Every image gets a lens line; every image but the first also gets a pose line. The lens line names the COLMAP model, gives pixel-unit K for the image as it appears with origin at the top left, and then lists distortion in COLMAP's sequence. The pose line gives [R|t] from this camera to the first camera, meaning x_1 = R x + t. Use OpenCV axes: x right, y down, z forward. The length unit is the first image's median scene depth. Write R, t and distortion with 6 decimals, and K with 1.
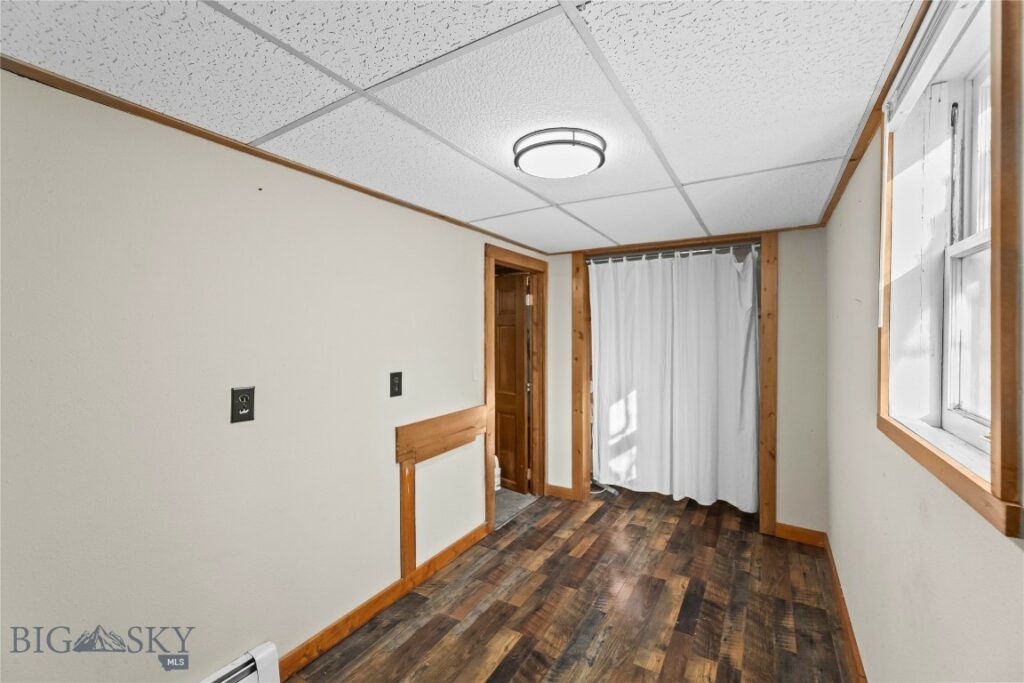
lens RADIAL K [[427.8, 0, 541.4], [0, 427.8, 338.7], [0, 0, 1]] dist [-0.000270, -0.000179]
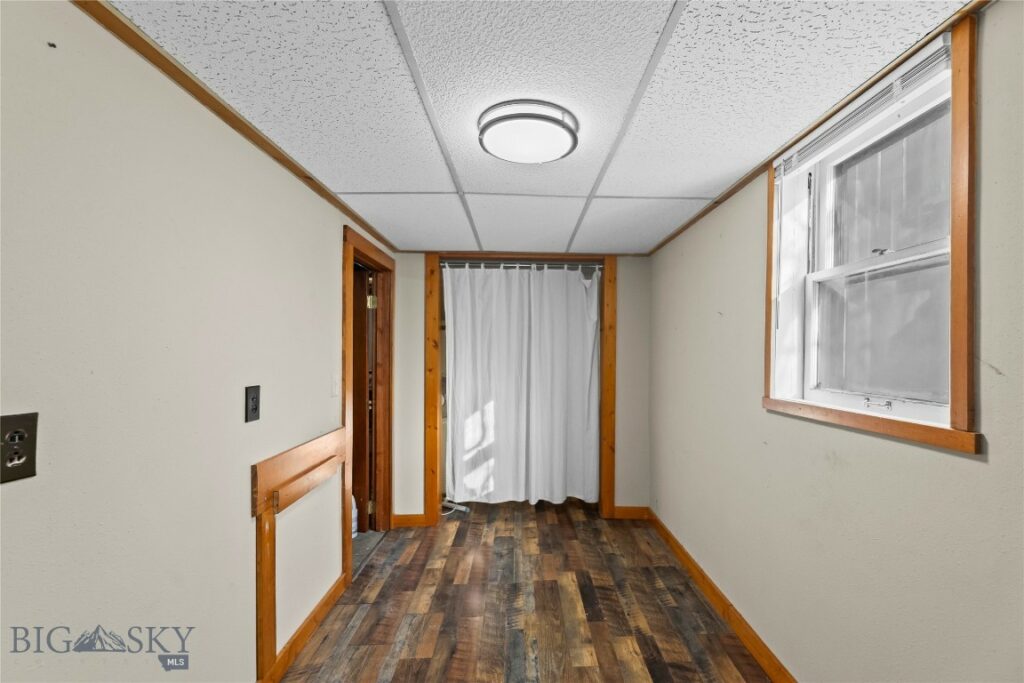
lens RADIAL K [[427.8, 0, 542.6], [0, 427.8, 356.9], [0, 0, 1]] dist [-0.000270, -0.000179]
pose [[0.845385, -0.001608, 0.534155, -0.268995], [0.003409, 0.999991, -0.002386, 0.029537], [-0.534147, 0.003838, 0.845383, 0.139116]]
